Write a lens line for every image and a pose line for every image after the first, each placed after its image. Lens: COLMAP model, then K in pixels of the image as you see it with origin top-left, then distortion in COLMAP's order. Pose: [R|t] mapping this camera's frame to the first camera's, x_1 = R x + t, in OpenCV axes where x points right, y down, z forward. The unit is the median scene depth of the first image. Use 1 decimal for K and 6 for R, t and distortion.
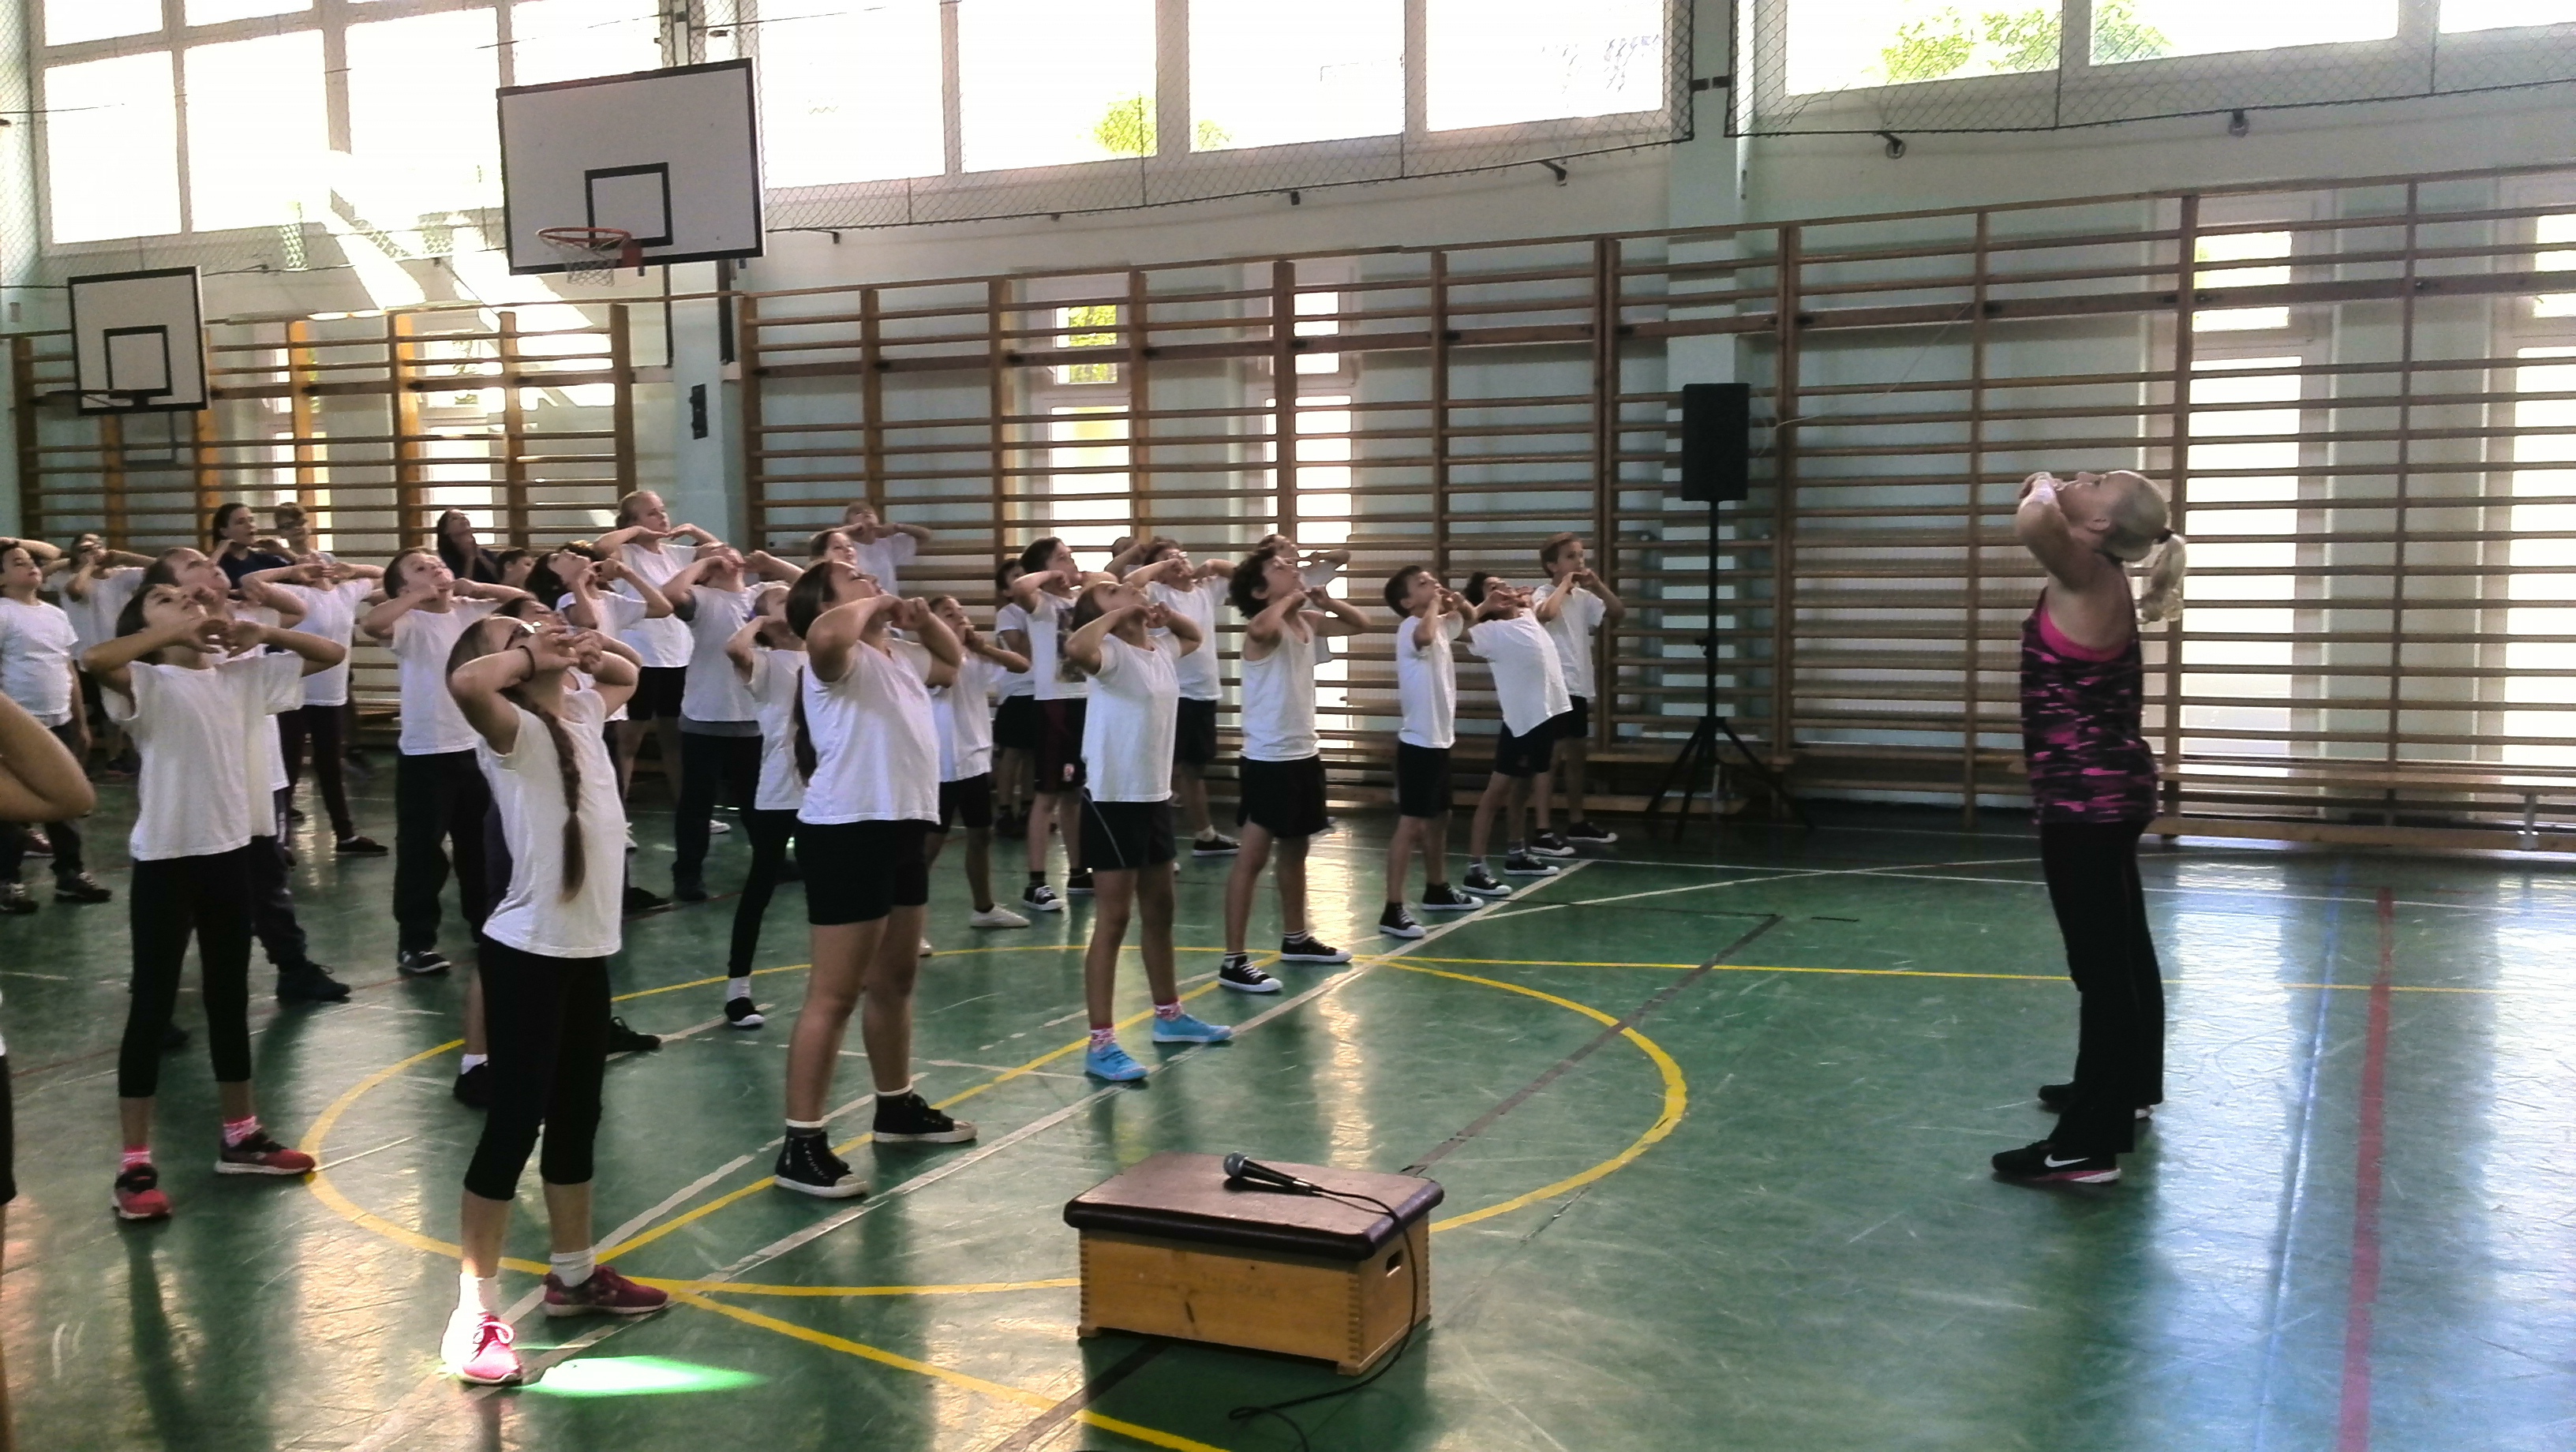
lens RADIAL K [[2362.8, 0, 1299.8], [0, 2362.8, 730.7], [0, 0, 1]] dist [0.105889, -0.165088]
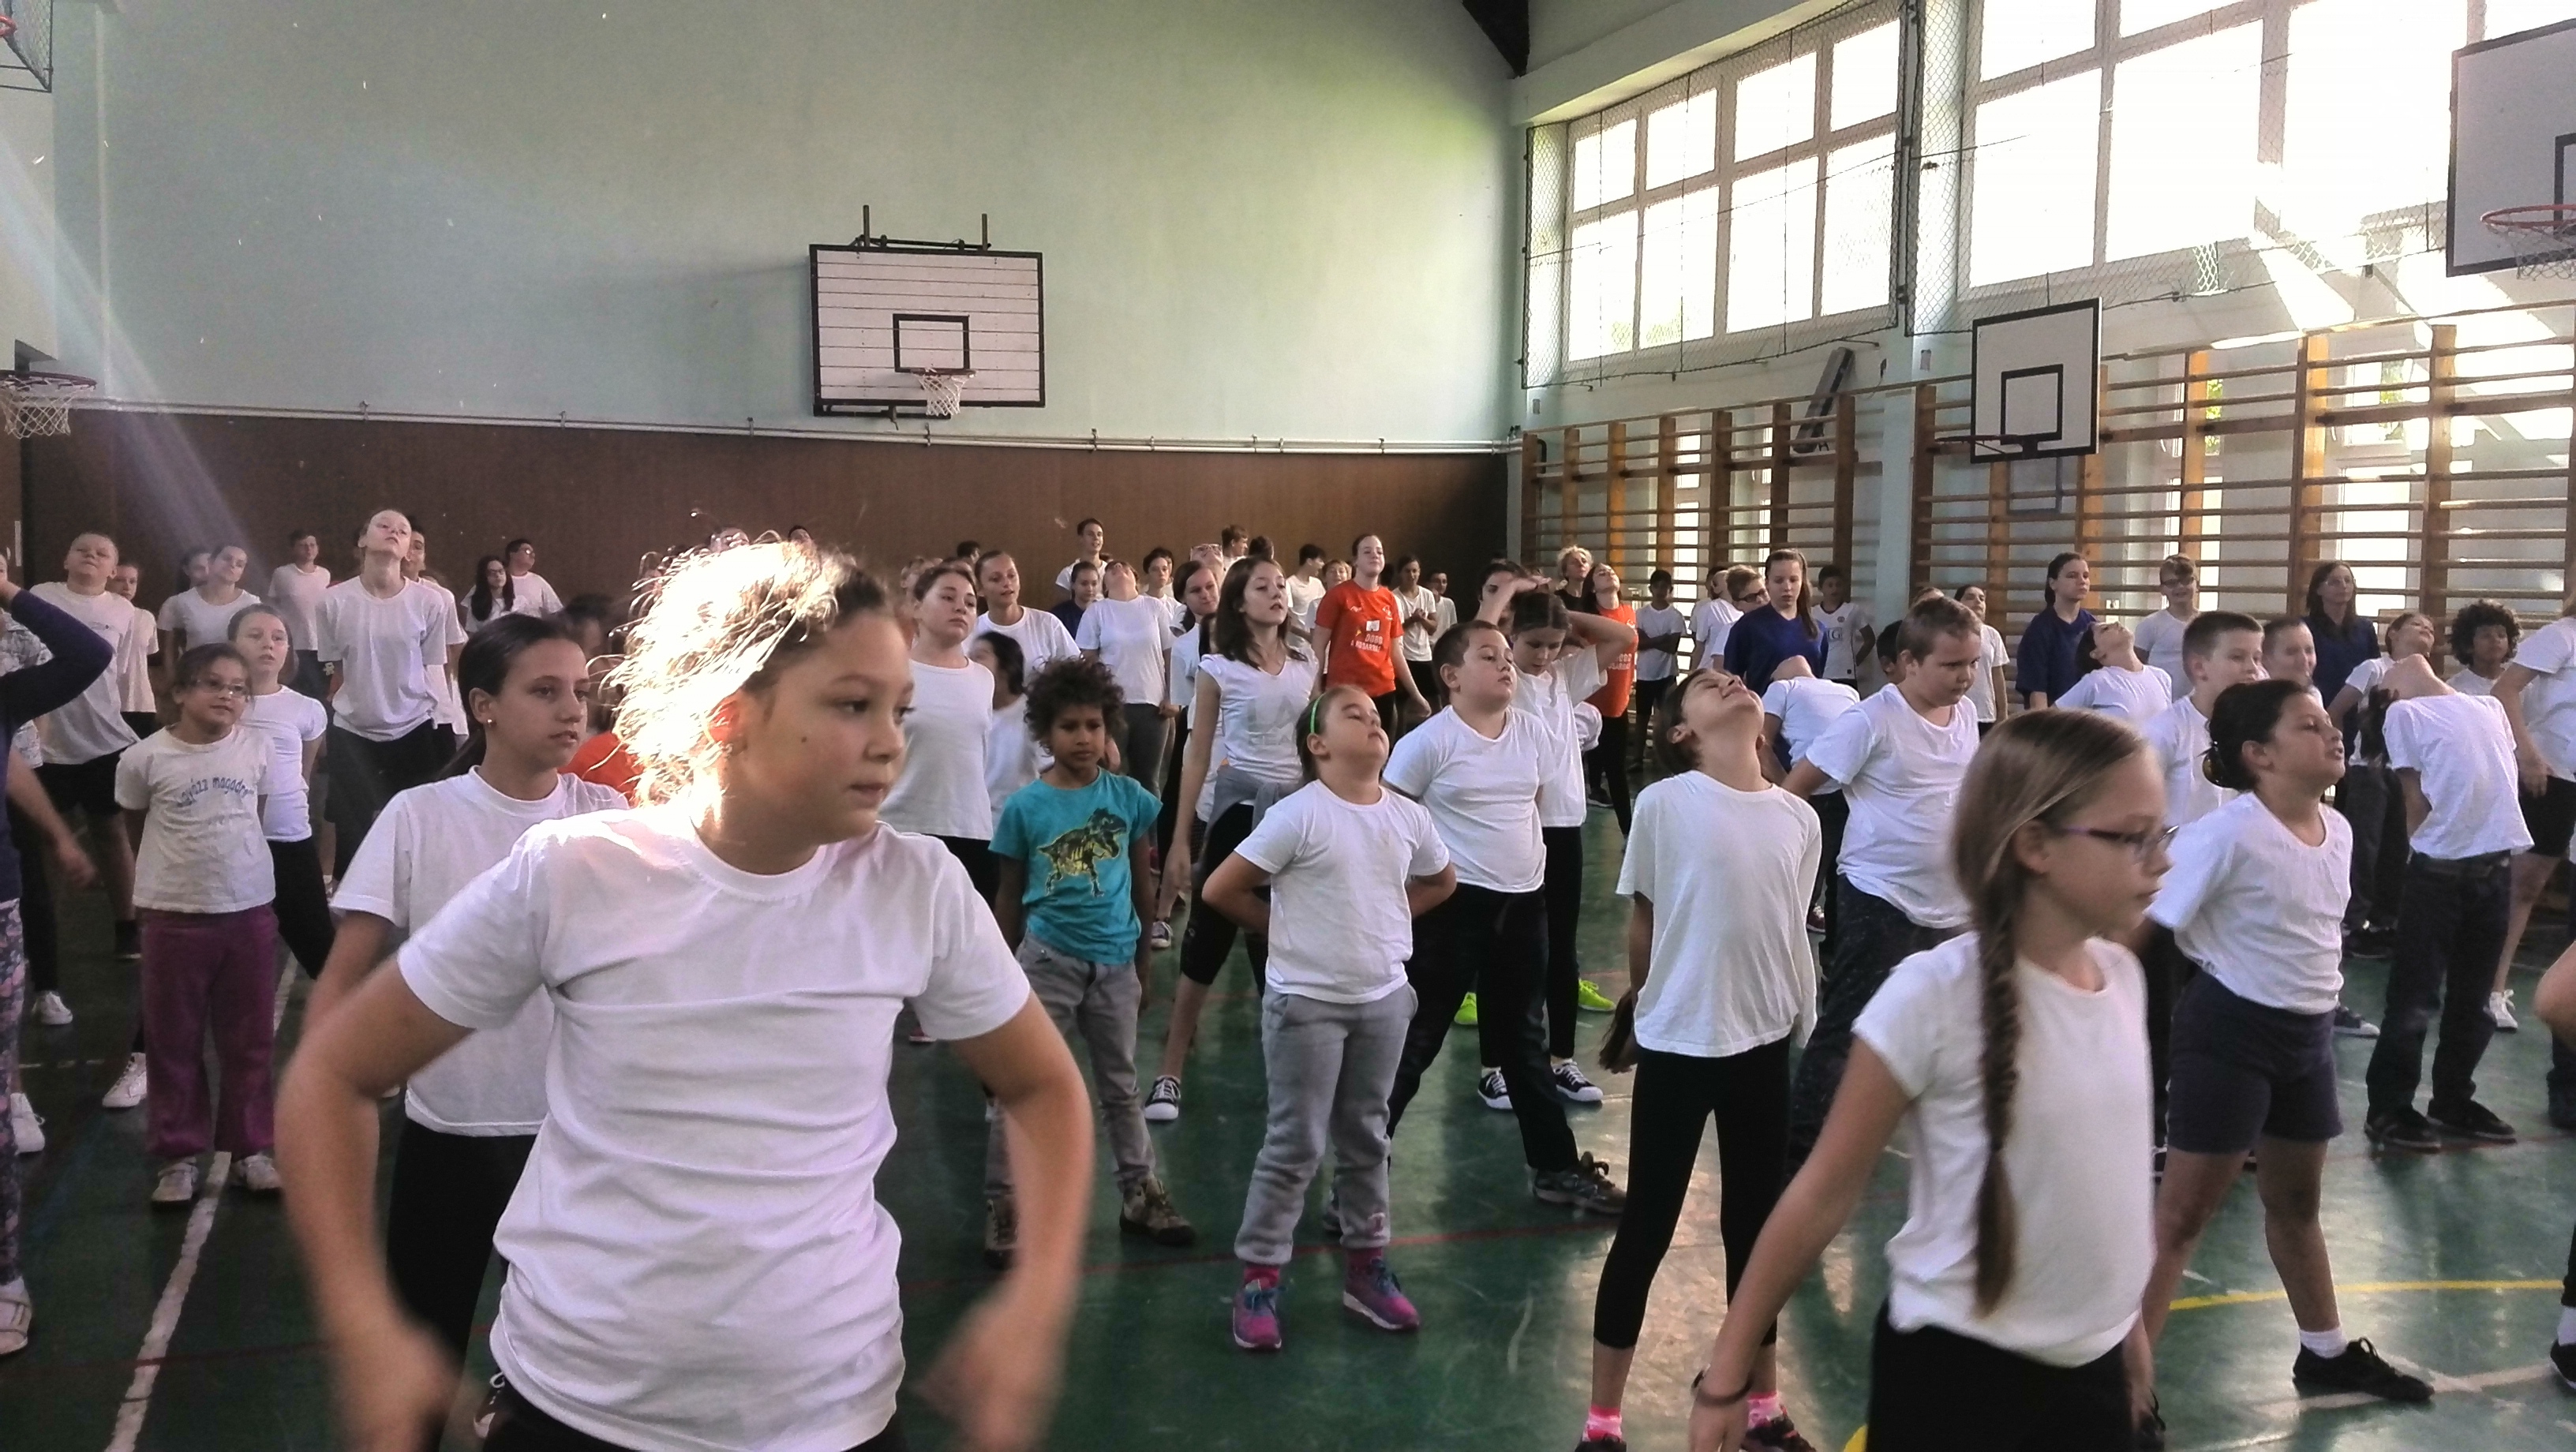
lens RADIAL K [[2369.7, 0, 1288.7], [0, 2369.7, 703.6], [0, 0, 1]] dist [0.172672, -0.295225]
pose [[0.702855, 0.061039, -0.708710, -0.015967], [-0.086195, 0.996278, 0.000324, -0.013710], [0.706092, 0.060859, 0.705500, 0.150503]]
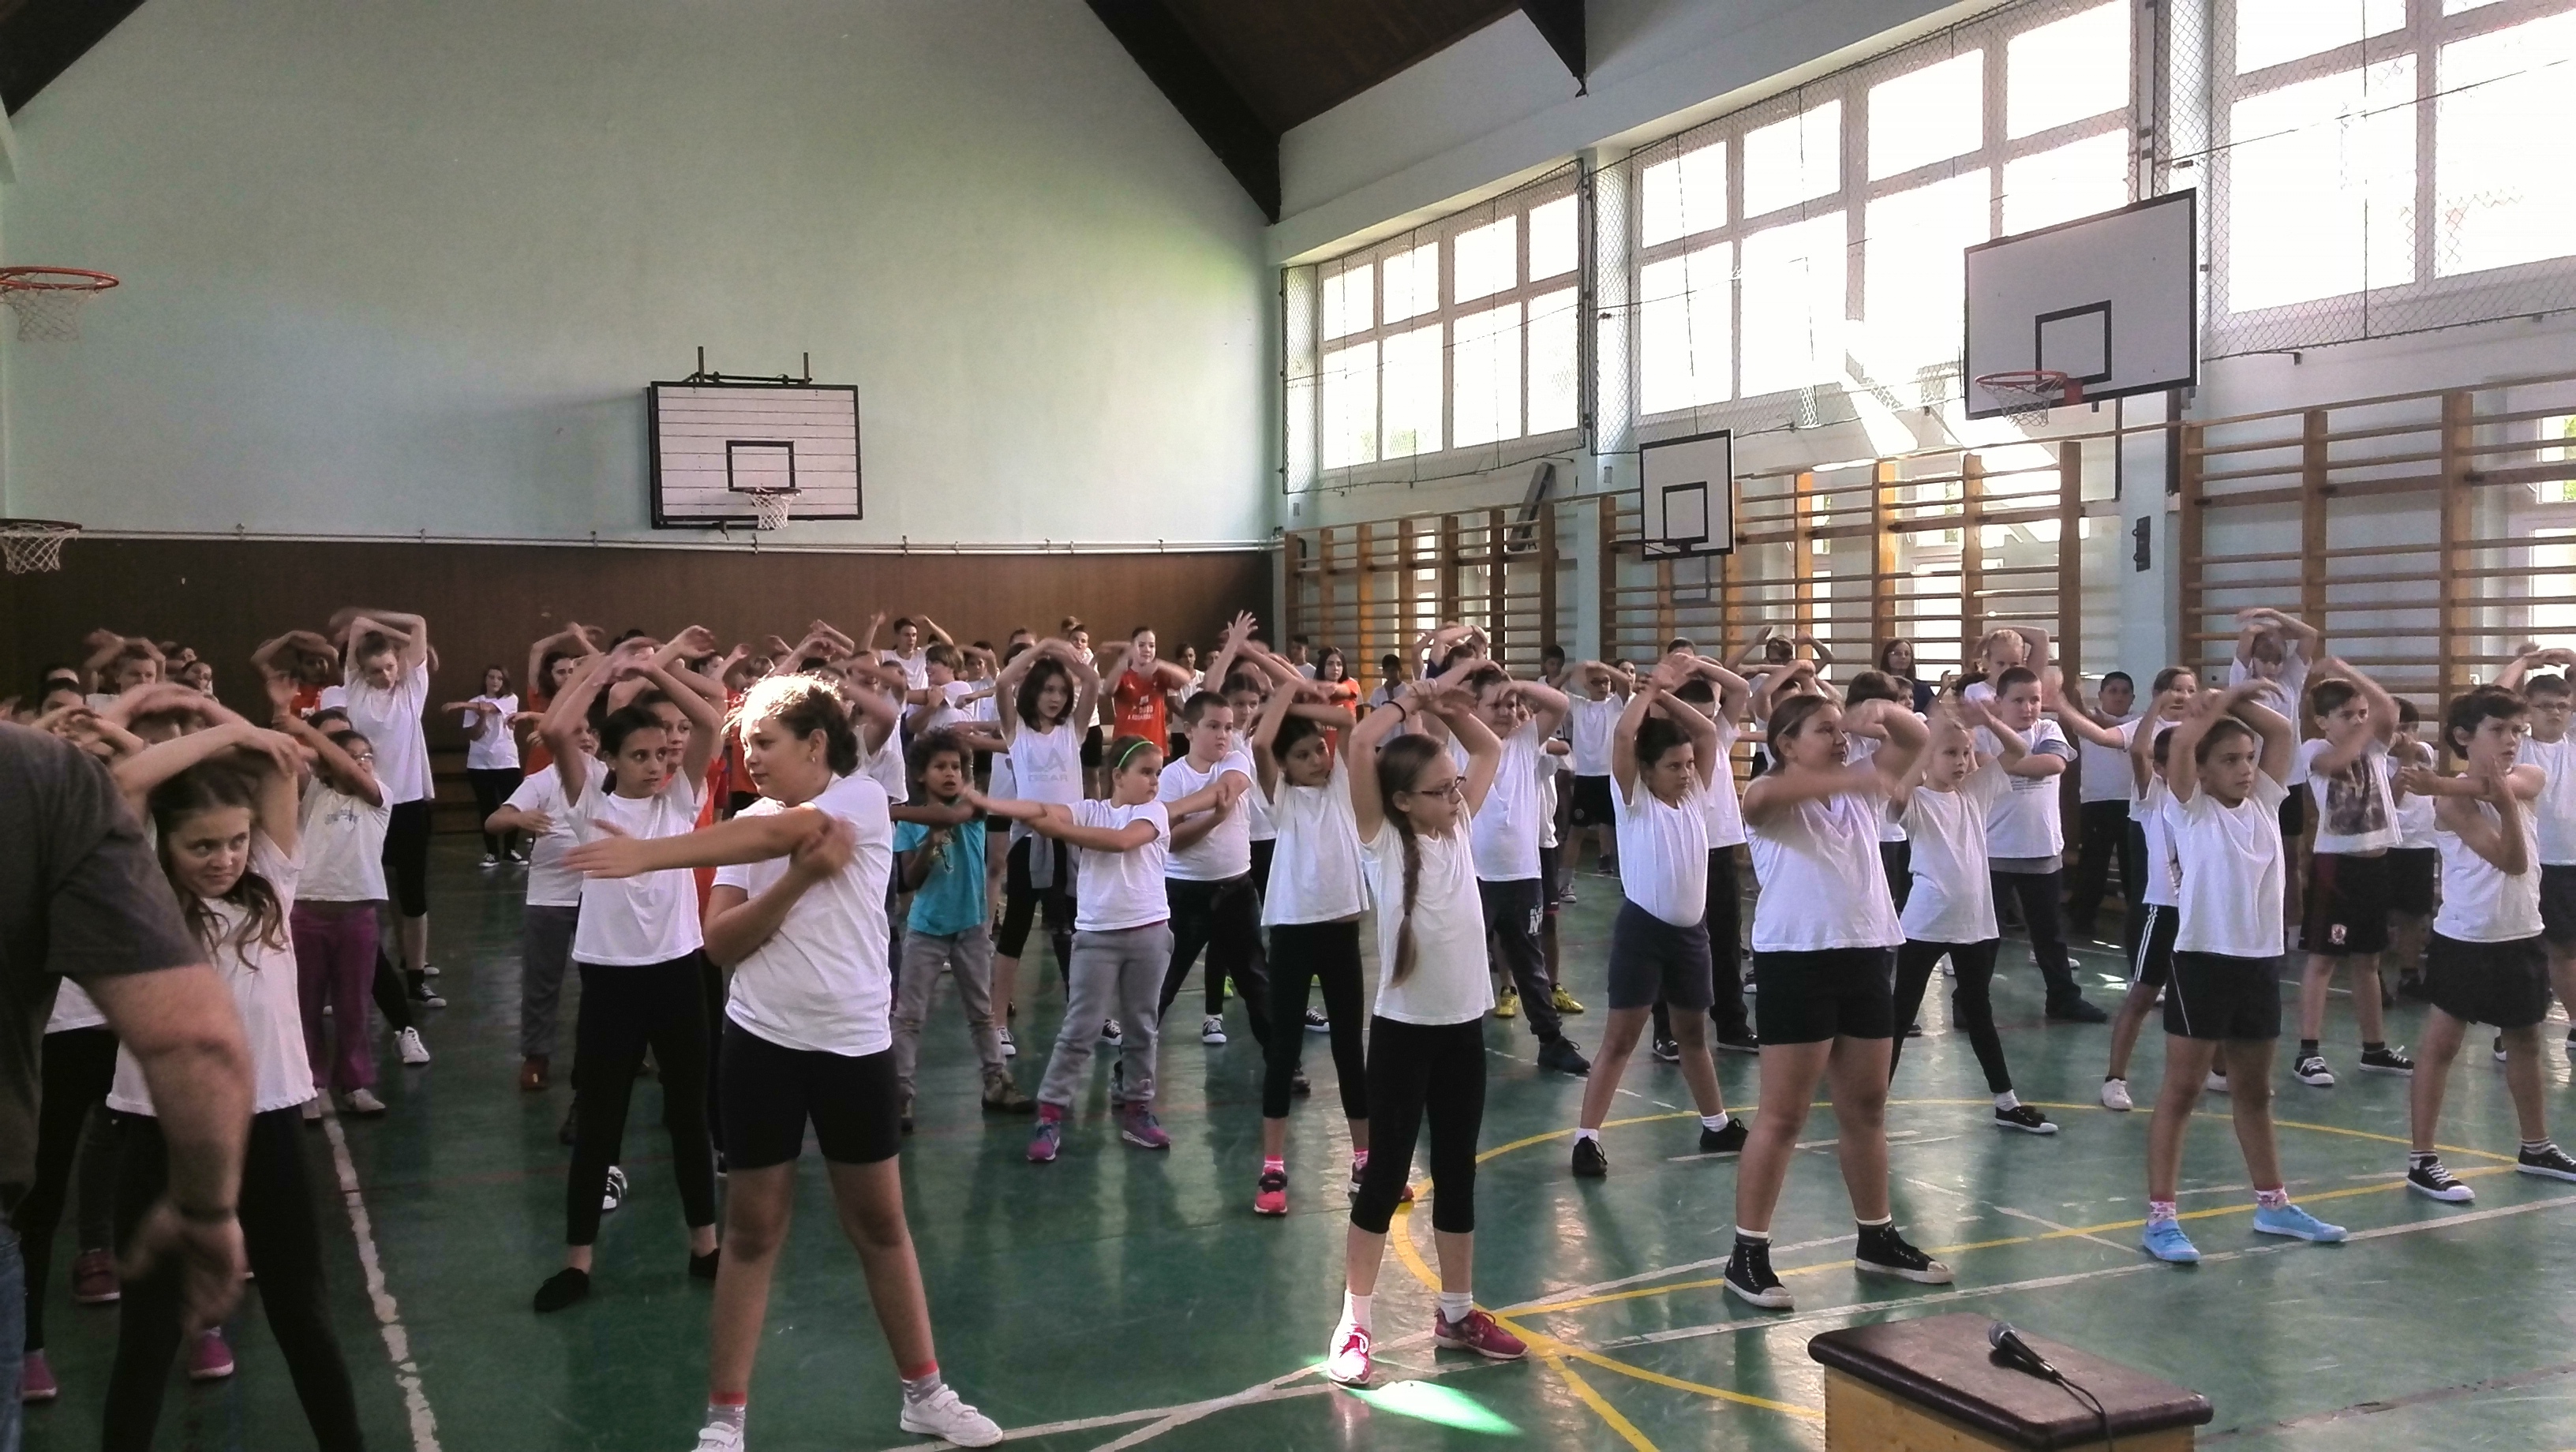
lens RADIAL K [[2384.1, 0, 1282.2], [0, 2384.1, 709.3], [0, 0, 1]] dist [0.147589, -0.232234]
pose [[0.761185, 0.022631, -0.648140, 0.124424], [-0.061234, 0.997434, -0.037088, -0.006165], [0.645637, 0.067919, 0.760618, 0.008562]]
